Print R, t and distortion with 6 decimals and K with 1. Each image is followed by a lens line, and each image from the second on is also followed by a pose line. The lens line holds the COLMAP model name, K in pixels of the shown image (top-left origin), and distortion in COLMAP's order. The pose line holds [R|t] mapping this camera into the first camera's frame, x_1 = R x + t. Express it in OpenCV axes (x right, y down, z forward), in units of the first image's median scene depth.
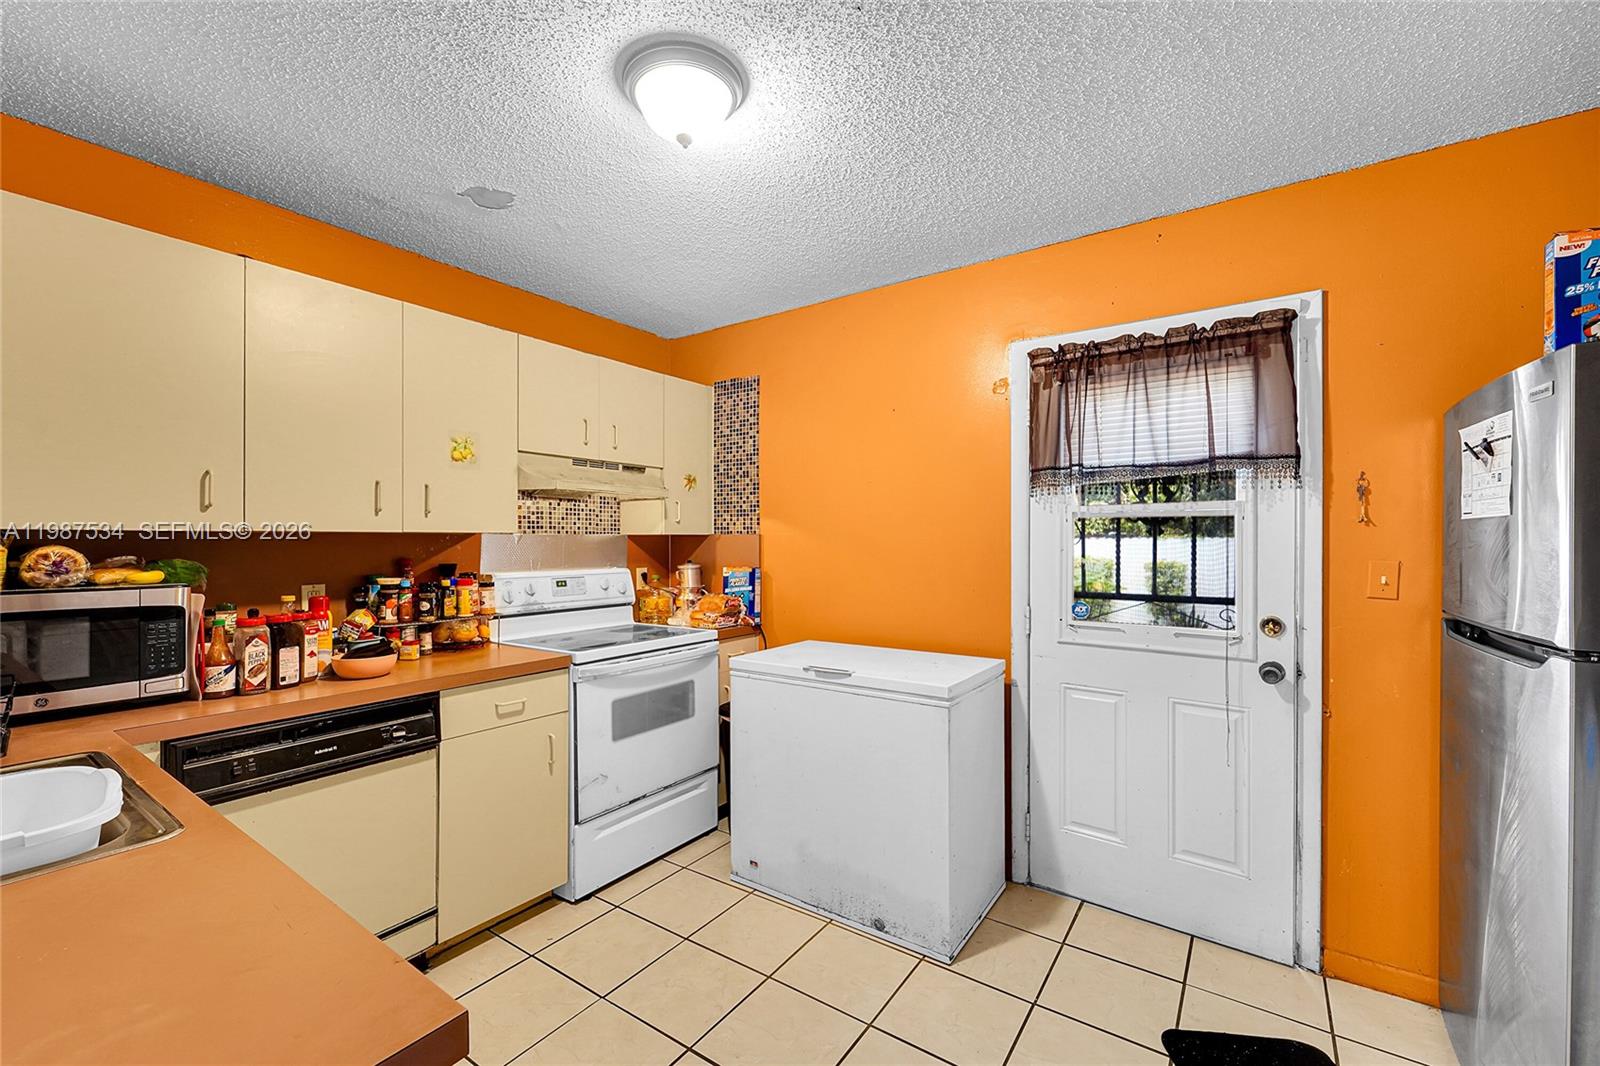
lens RADIAL K [[654.7, 0, 800.5], [0, 654.7, 538.0], [0, 0, 1]] dist [0.000353, 0.000045]
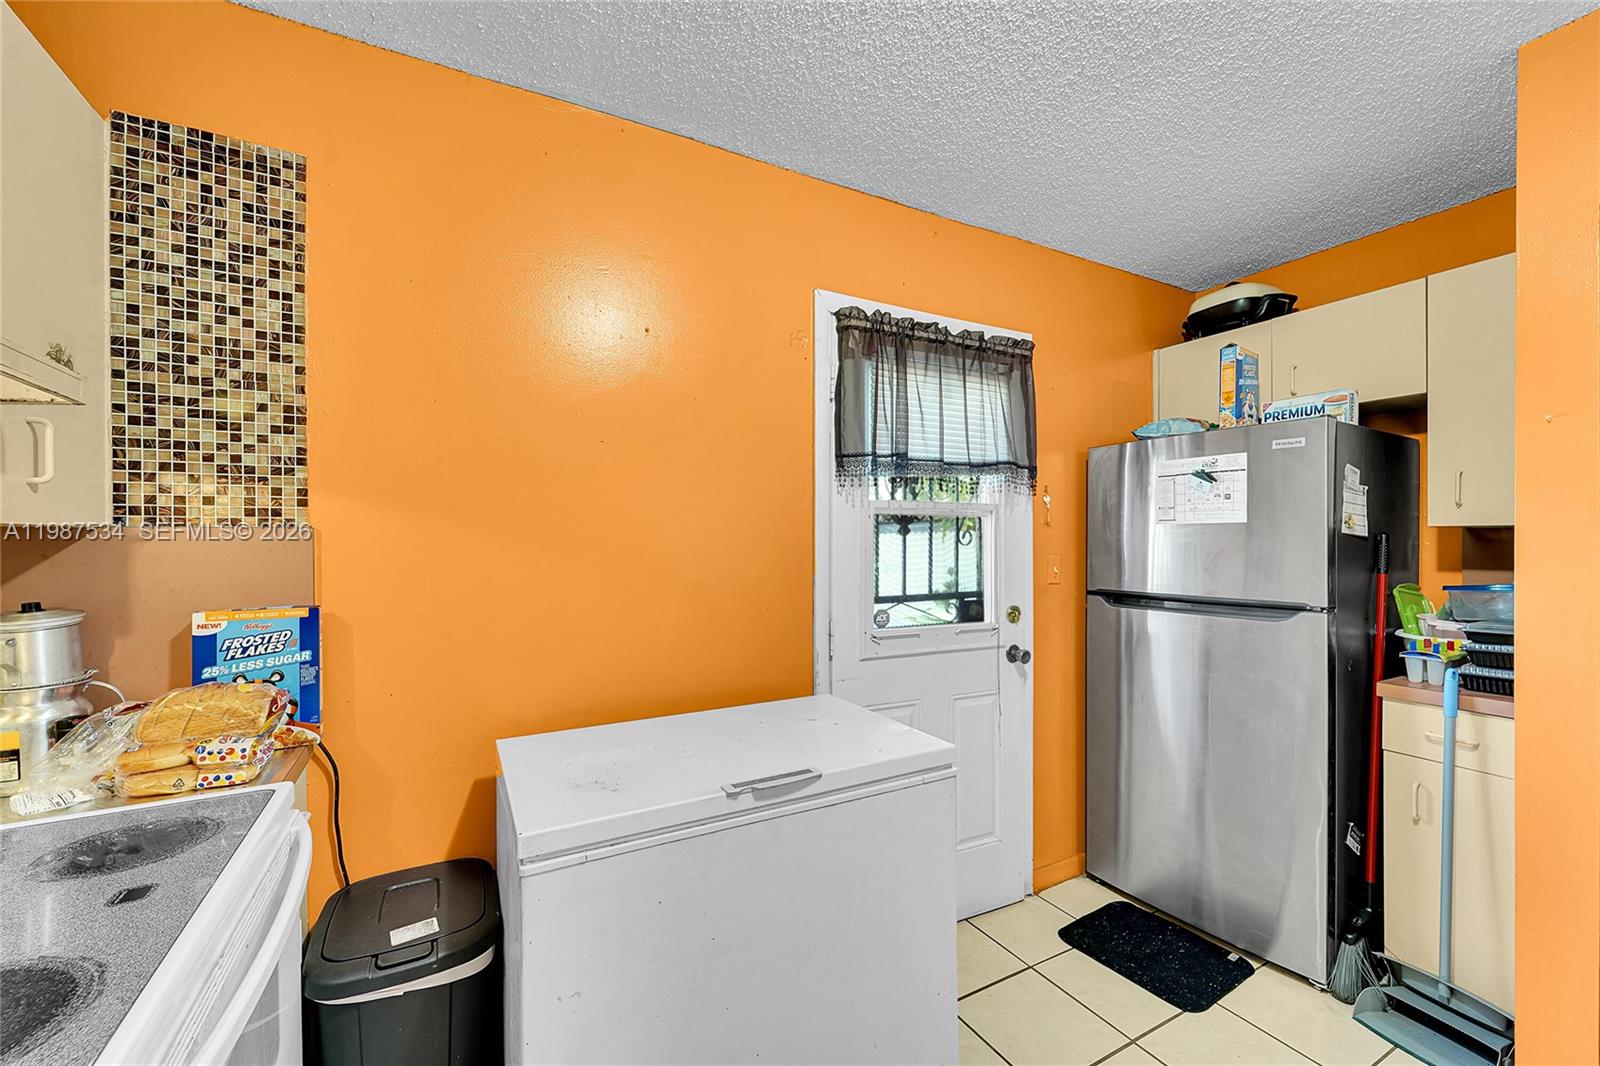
lens RADIAL K [[654.7, 0, 800.5], [0, 654.7, 538.0], [0, 0, 1]] dist [0.000353, 0.000045]
pose [[0.446468, -0.001105, 0.894799, -0.301120], [-0.001937, 0.999996, 0.002201, -0.000523], [-0.894798, -0.002716, 0.446464, 0.514503]]
